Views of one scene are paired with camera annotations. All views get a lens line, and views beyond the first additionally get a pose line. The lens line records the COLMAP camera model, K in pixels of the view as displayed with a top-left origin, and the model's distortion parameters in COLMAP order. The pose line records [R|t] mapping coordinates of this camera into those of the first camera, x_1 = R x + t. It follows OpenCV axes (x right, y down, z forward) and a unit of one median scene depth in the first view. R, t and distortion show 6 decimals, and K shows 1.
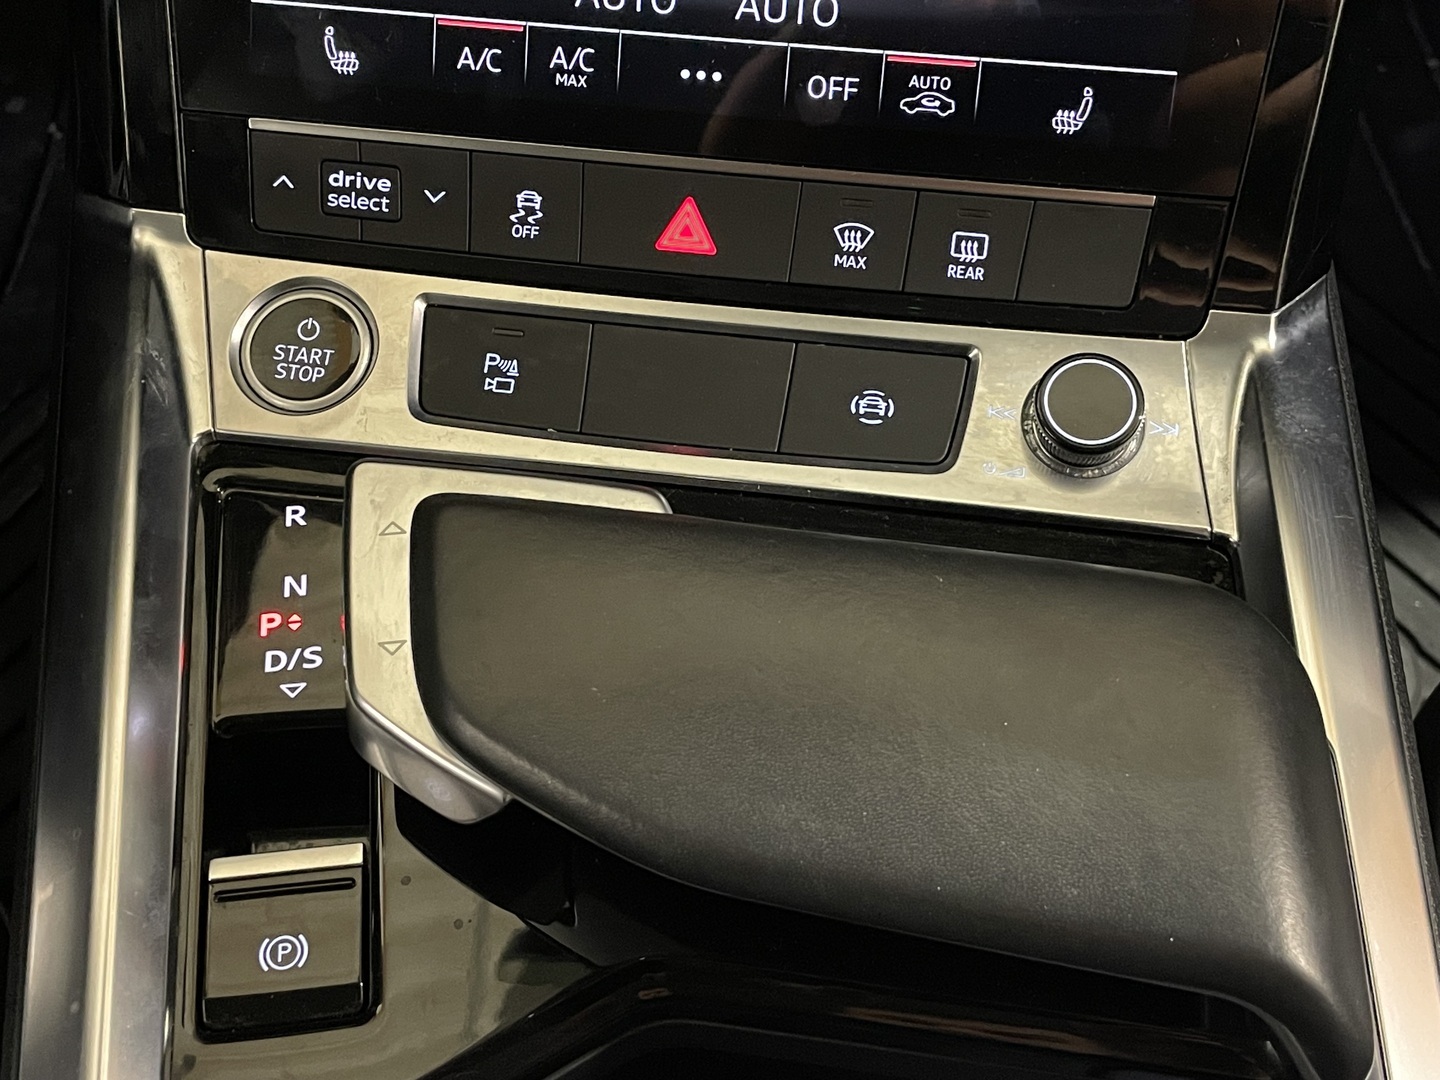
lens RADIAL K [[1831.7, 0, 721.8], [0, 1831.7, 543.6], [0, 0, 1]] dist [0.025026, 0.000000]
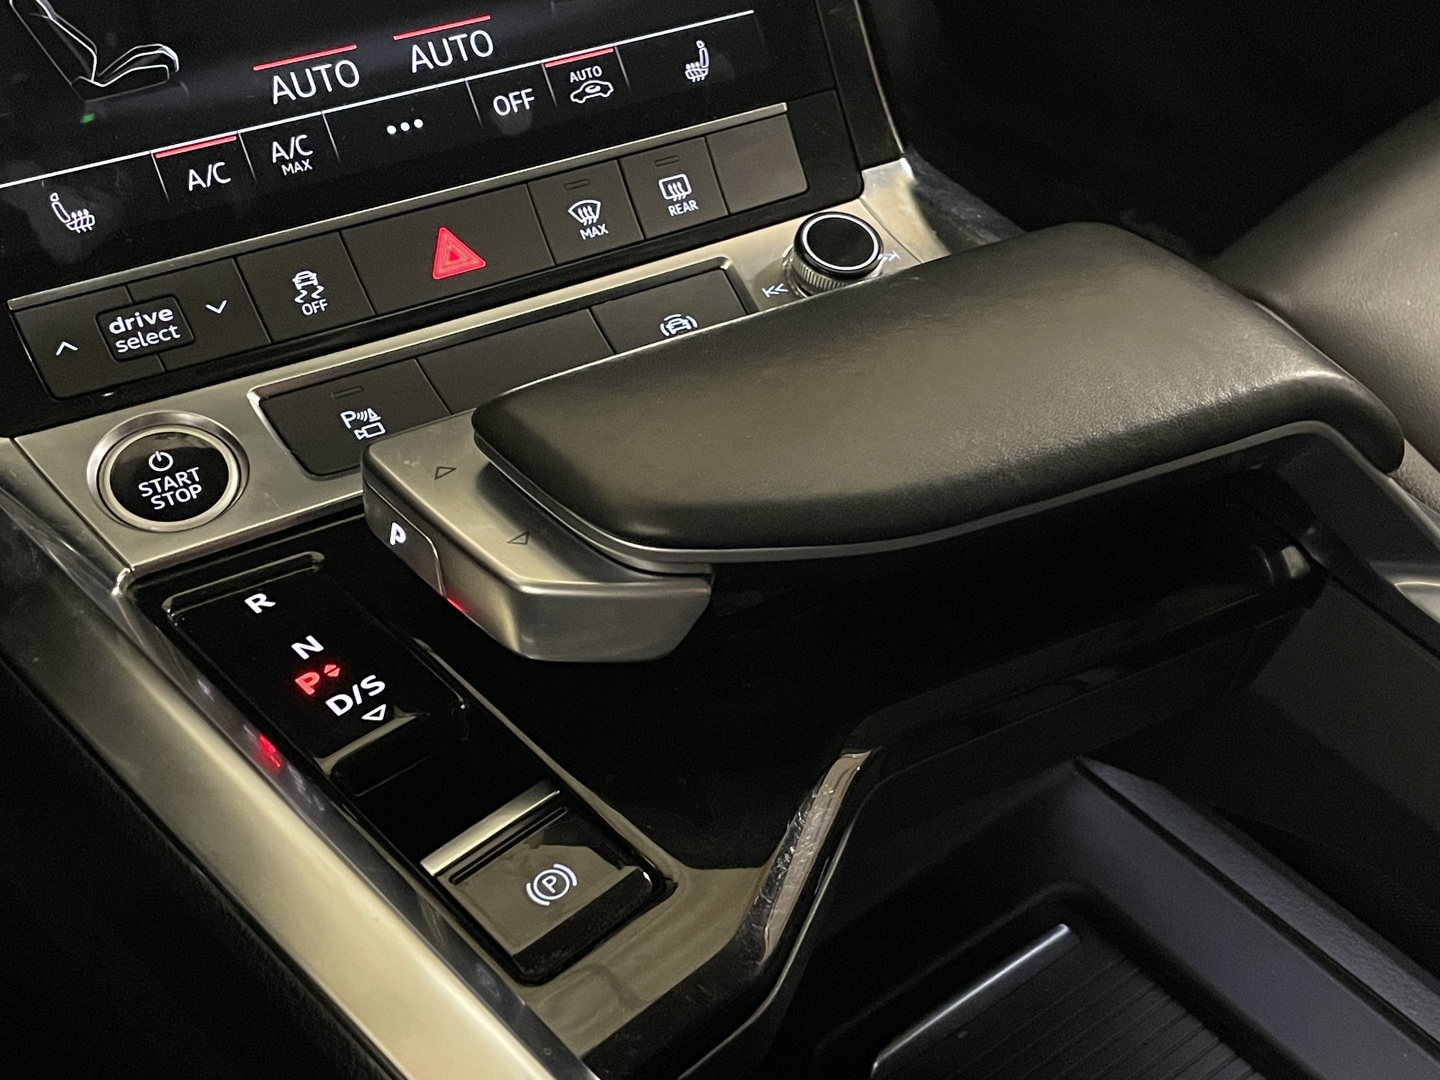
lens RADIAL K [[1831.7, 0, 719.6], [0, 1831.7, 535.6], [0, 0, 1]] dist [0.025026, 0.000000]
pose [[0.802914, -0.375958, 0.462585, -0.462230], [0.484620, 0.863559, -0.139319, 0.203815], [-0.347091, 0.336039, 0.875560, 0.045437]]
